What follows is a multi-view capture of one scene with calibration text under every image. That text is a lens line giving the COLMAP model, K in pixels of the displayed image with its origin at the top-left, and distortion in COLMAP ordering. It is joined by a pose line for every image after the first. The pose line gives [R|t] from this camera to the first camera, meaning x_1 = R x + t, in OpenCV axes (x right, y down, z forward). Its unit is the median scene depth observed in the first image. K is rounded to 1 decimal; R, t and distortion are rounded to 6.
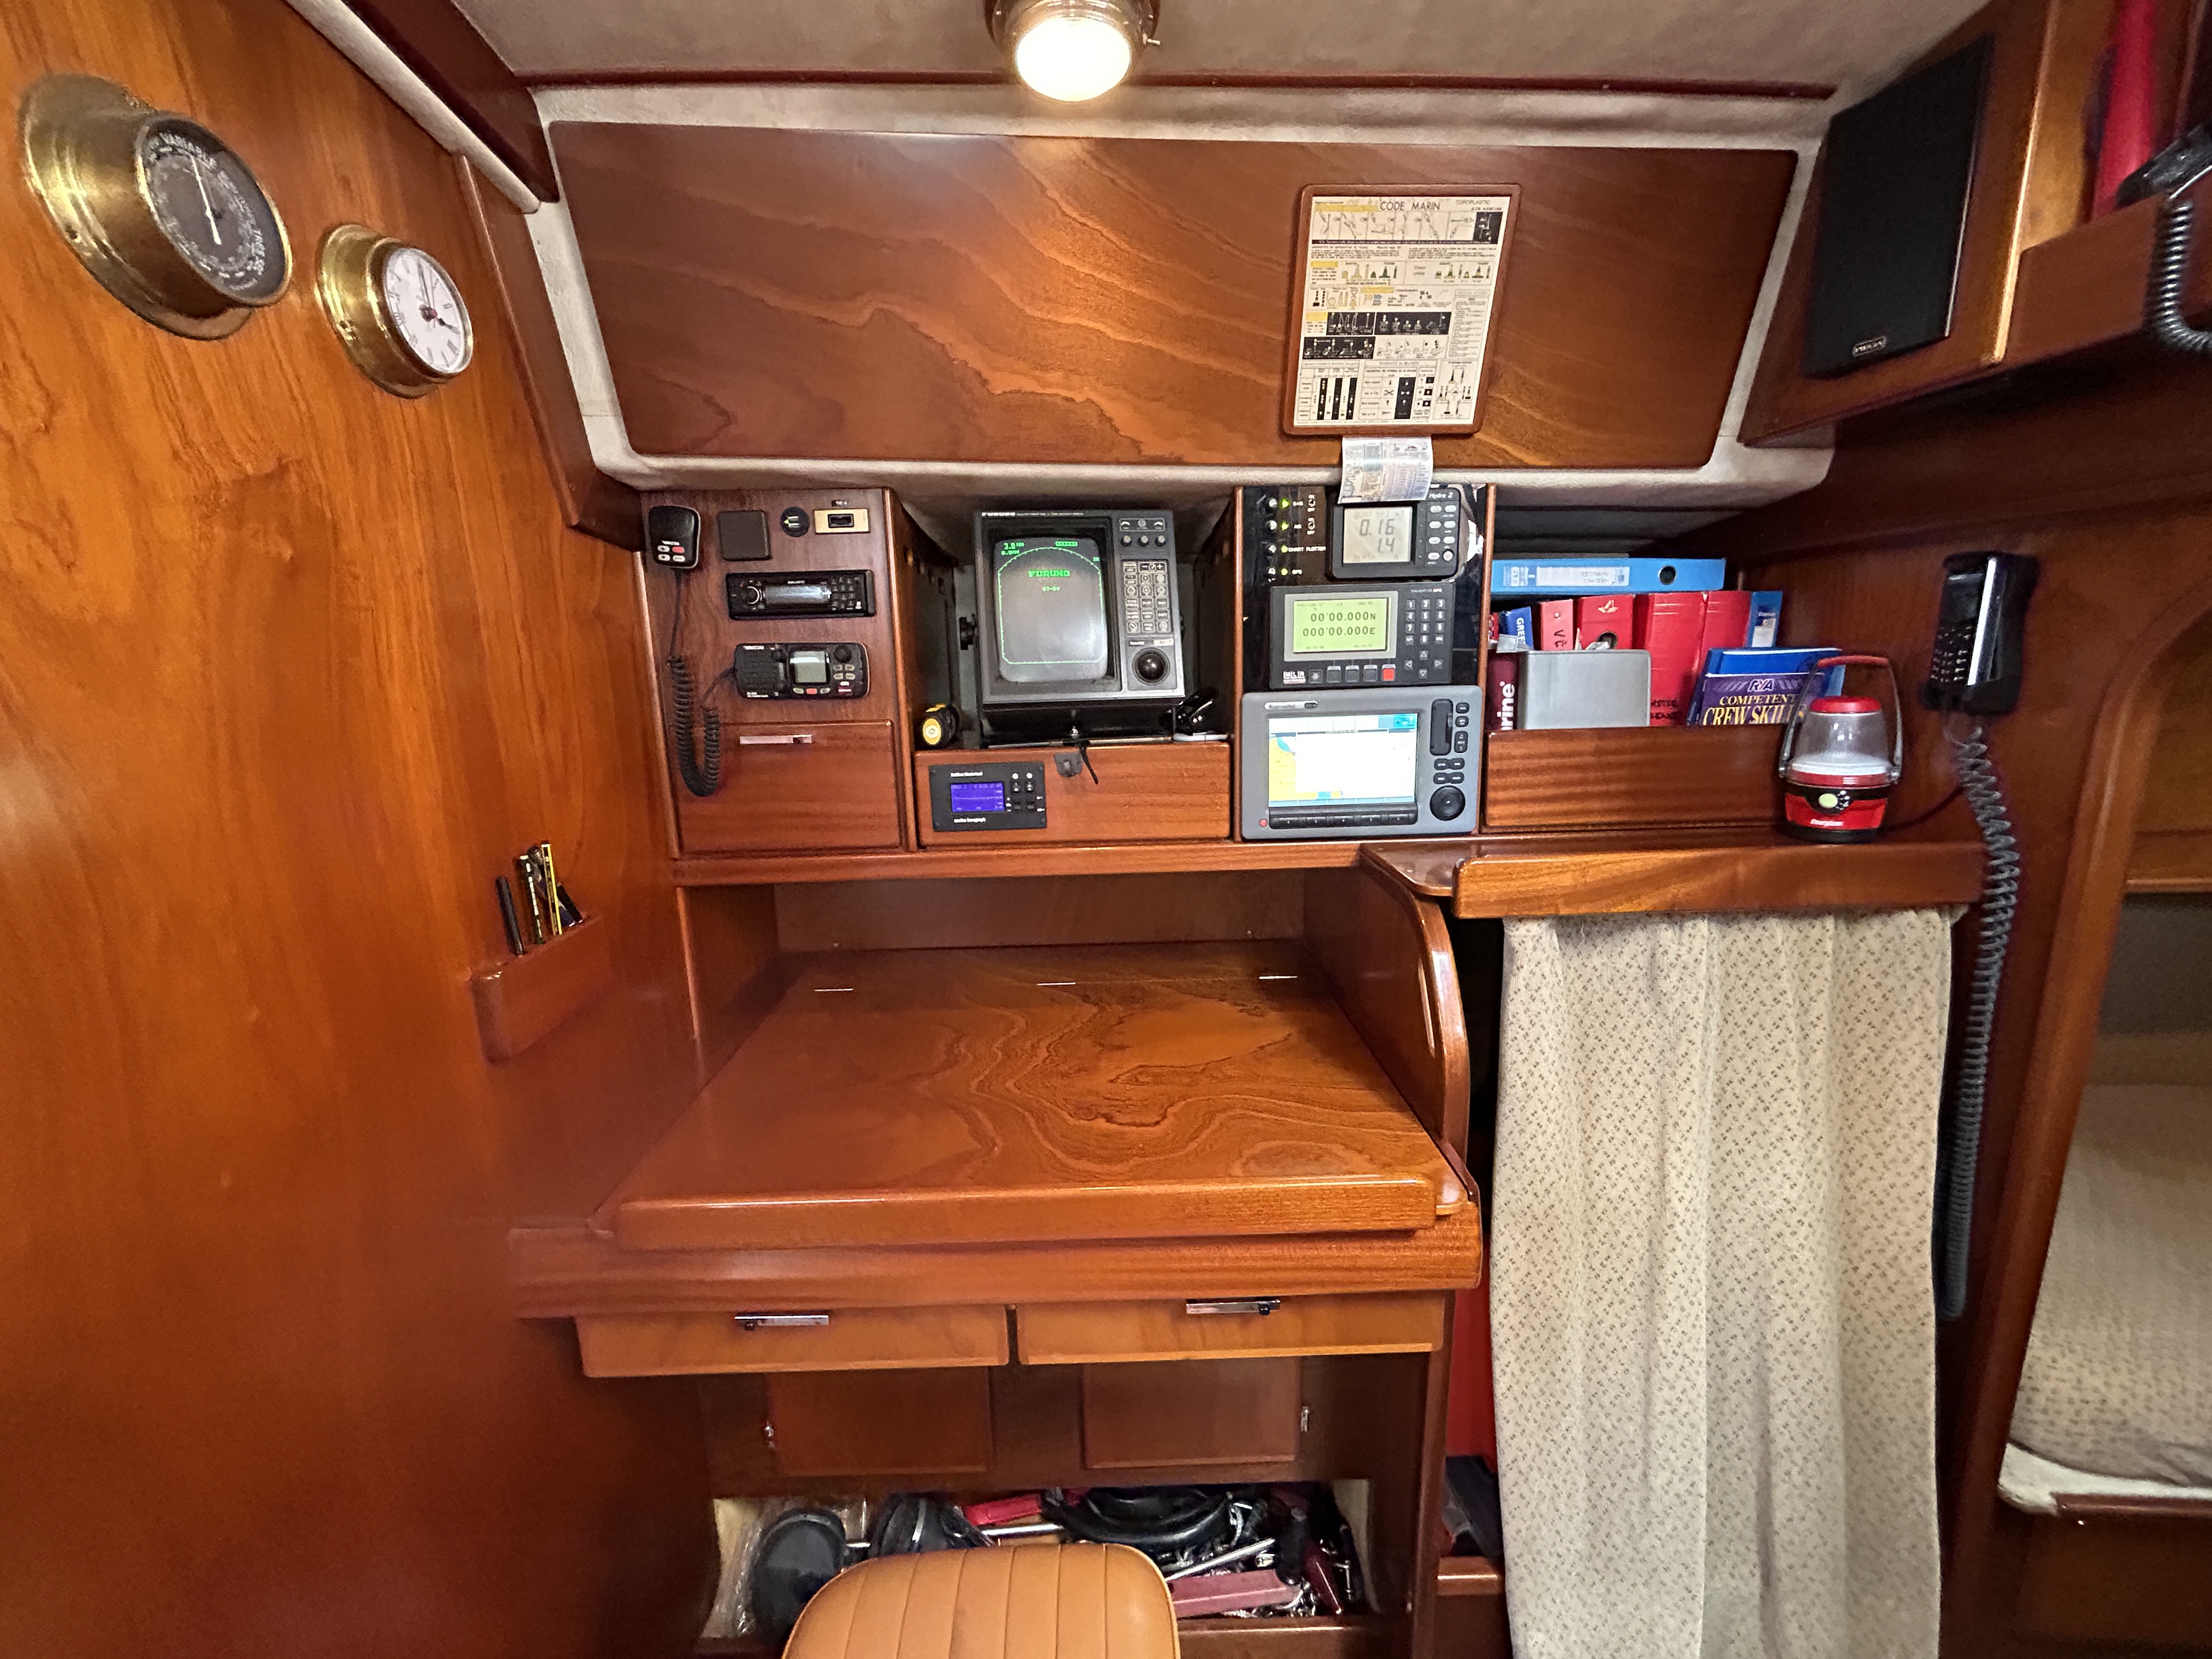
lens RADIAL K [[887.6, 0, 1098.0], [0, 887.6, 823.8], [0, 0, 1]] dist [-0.001327, -0.000233]
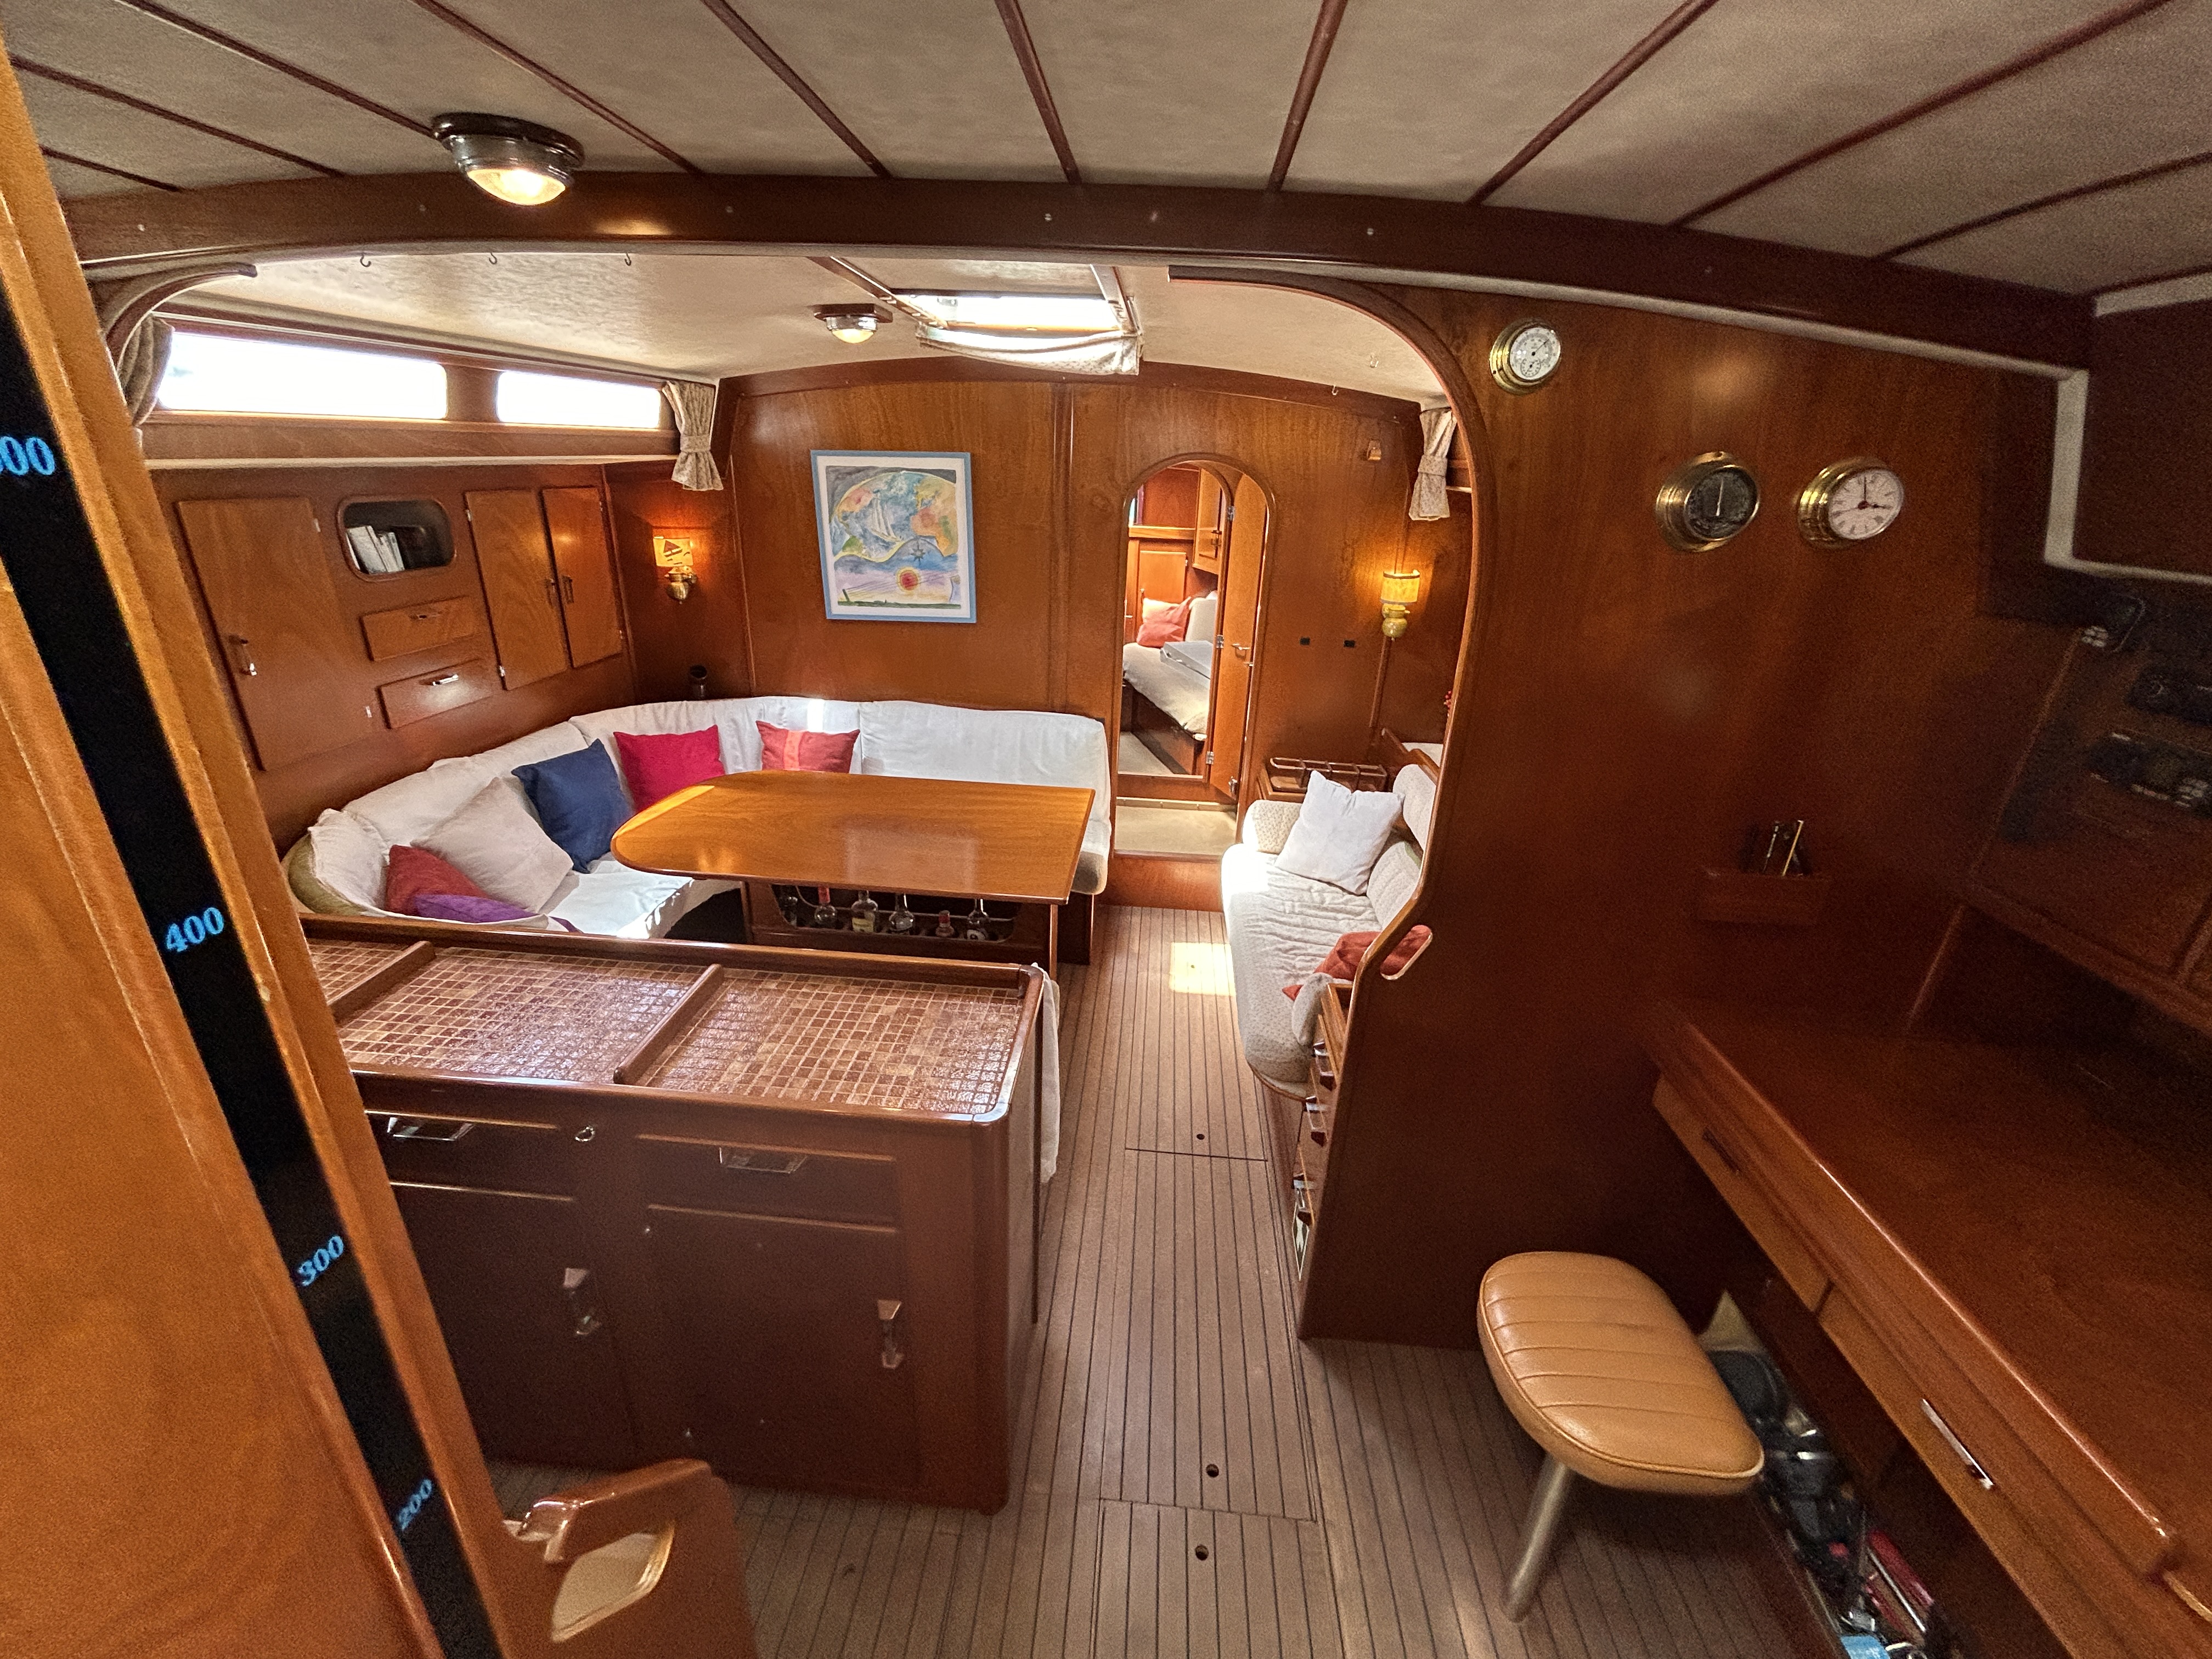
lens RADIAL K [[887.6, 0, 1098.0], [0, 887.6, 823.8], [0, 0, 1]] dist [-0.001327, -0.000233]
pose [[-0.109479, 0.386721, -0.915675, 0.894568], [-0.229326, 0.886533, 0.401831, -0.298209], [0.967173, 0.253980, -0.008371, -0.173261]]
